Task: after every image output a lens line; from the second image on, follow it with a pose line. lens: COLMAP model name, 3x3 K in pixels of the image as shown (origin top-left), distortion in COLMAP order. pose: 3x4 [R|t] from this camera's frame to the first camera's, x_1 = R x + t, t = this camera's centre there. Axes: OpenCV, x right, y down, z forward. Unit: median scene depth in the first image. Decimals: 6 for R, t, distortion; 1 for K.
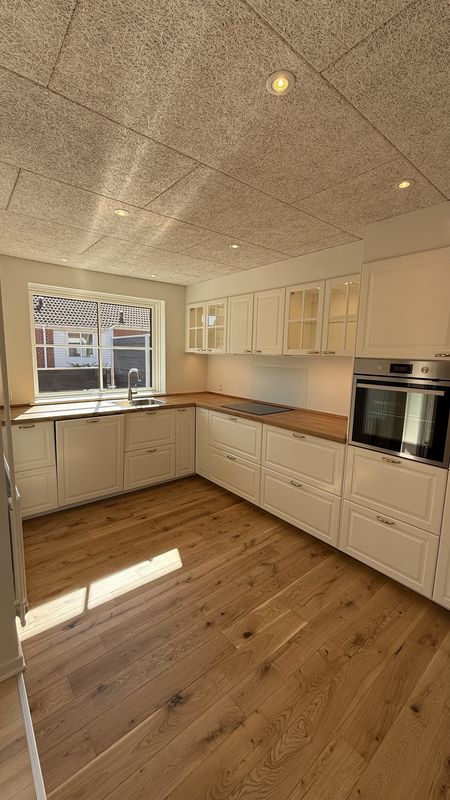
lens RADIAL K [[319.4, 0, 225.2], [0, 319.4, 399.7], [0, 0, 1]] dist [-0.001155, 0.000116]
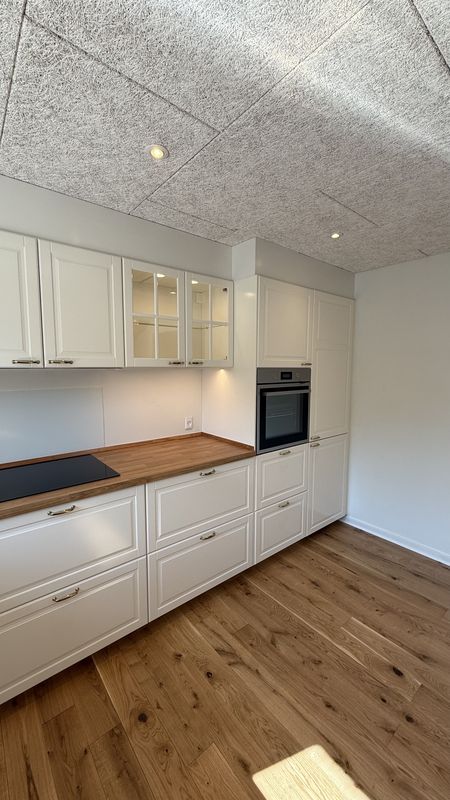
lens RADIAL K [[319.4, 0, 226.0], [0, 319.4, 398.2], [0, 0, 1]] dist [-0.001155, 0.000116]
pose [[-0.000682, -0.127224, 0.991874, -0.591027], [0.142140, 0.981791, 0.126029, -0.177334], [-0.989846, 0.141070, 0.017414, 1.087766]]
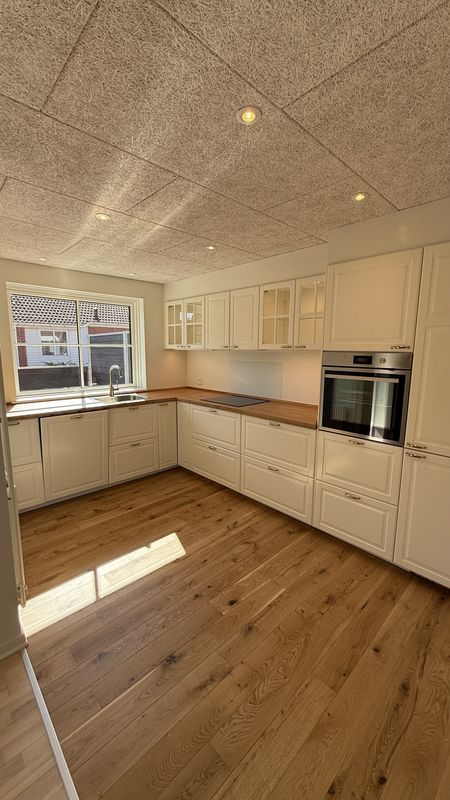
lens RADIAL K [[319.4, 0, 224.8], [0, 319.4, 399.9], [0, 0, 1]] dist [-0.001155, 0.000116]
pose [[0.997454, -0.026849, 0.066069, -0.008480], [0.025958, 0.999561, 0.014309, 0.012694], [-0.066424, -0.012557, 0.997712, -0.077638]]
